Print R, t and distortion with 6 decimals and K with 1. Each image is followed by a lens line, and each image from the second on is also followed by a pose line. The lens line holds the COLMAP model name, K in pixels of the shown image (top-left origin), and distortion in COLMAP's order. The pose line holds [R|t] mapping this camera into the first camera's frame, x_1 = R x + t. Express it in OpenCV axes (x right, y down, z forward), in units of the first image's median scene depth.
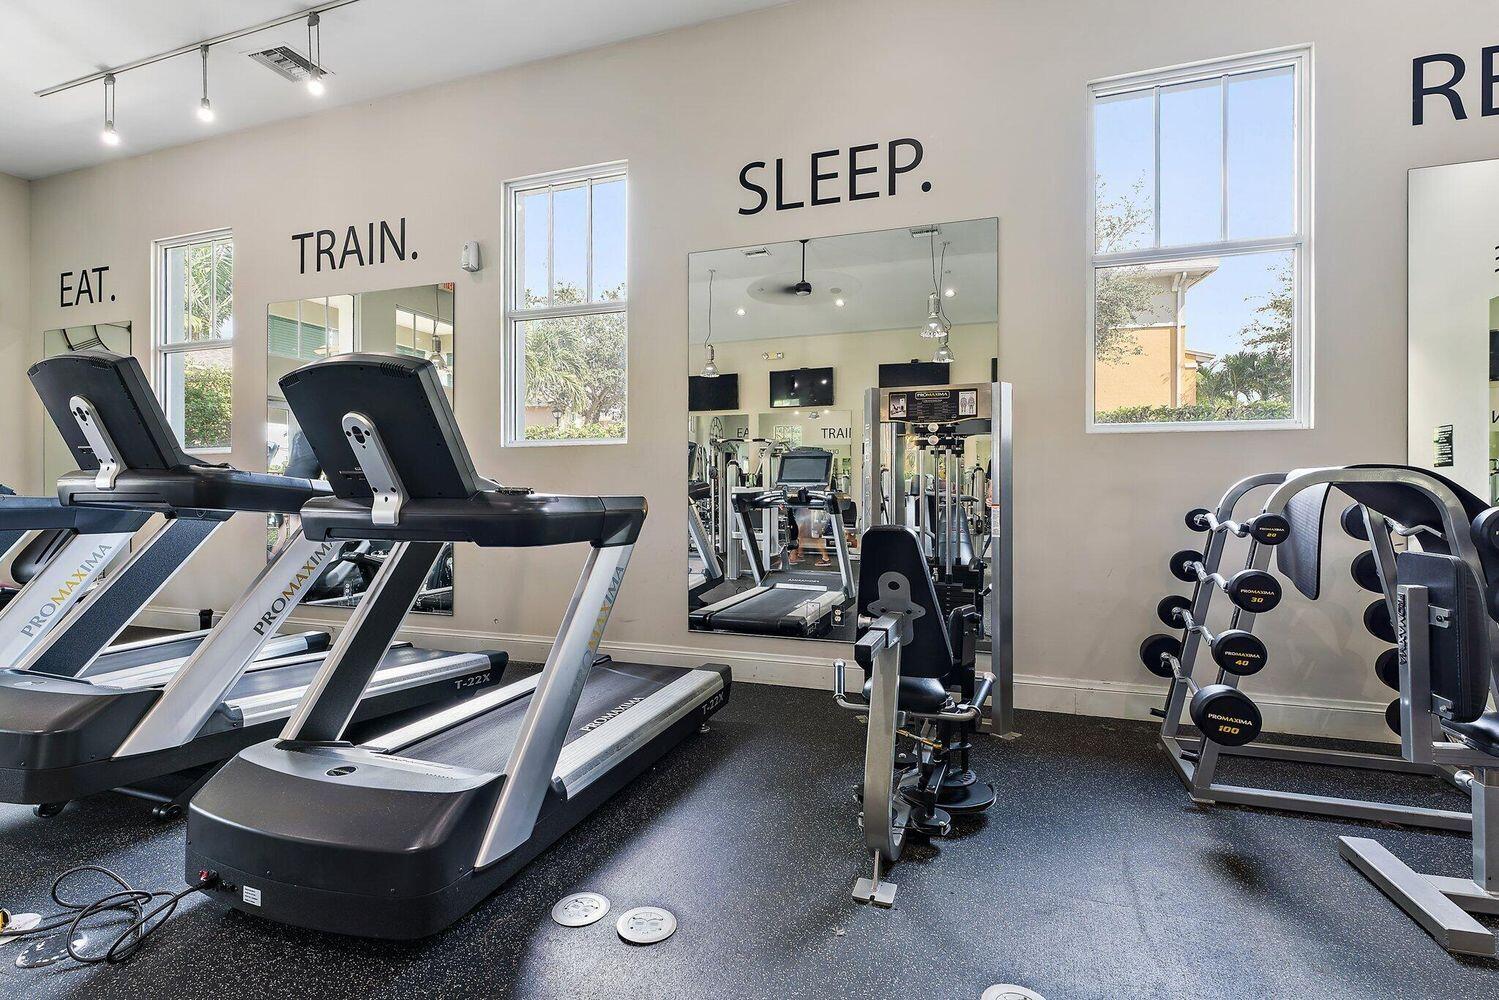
lens RADIAL K [[659.8, 0, 782.9], [0, 659.8, 496.6], [0, 0, 1]] dist [0.000462, 0.000101]
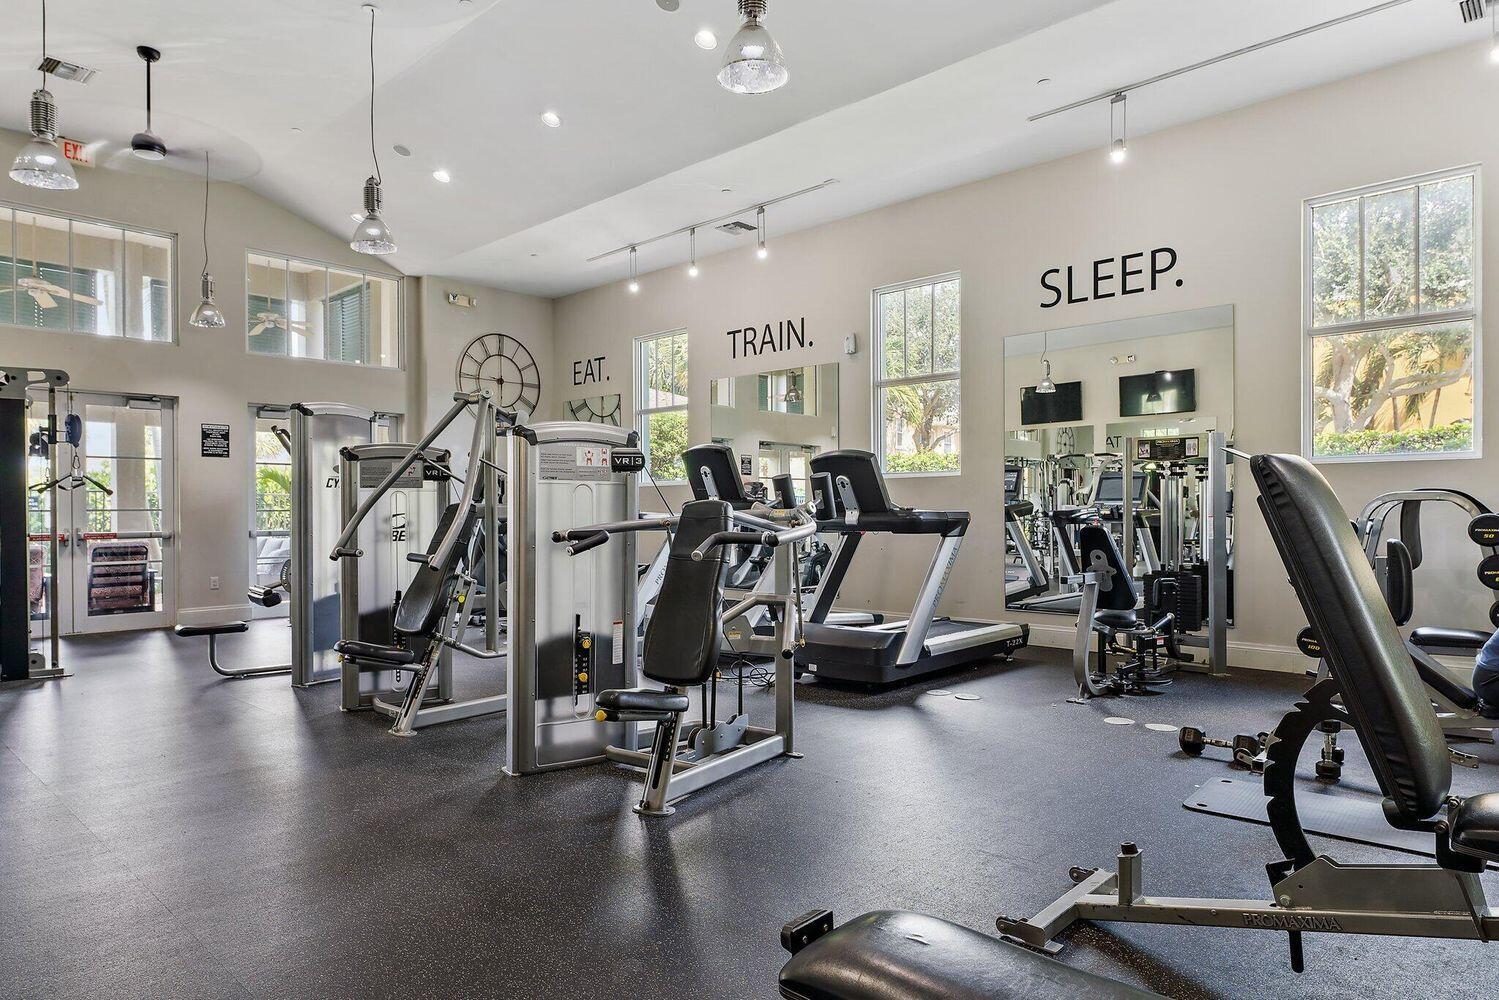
lens RADIAL K [[941.7, 0, 749.5], [0, 941.7, 500.0], [0, 0, 1]] dist [-0.000183, -0.000518]
pose [[0.896418, -0.010136, -0.443094, 0.264375], [0.000967, 0.999781, -0.020915, 0.014570], [0.443209, 0.018320, 0.896231, -1.057843]]
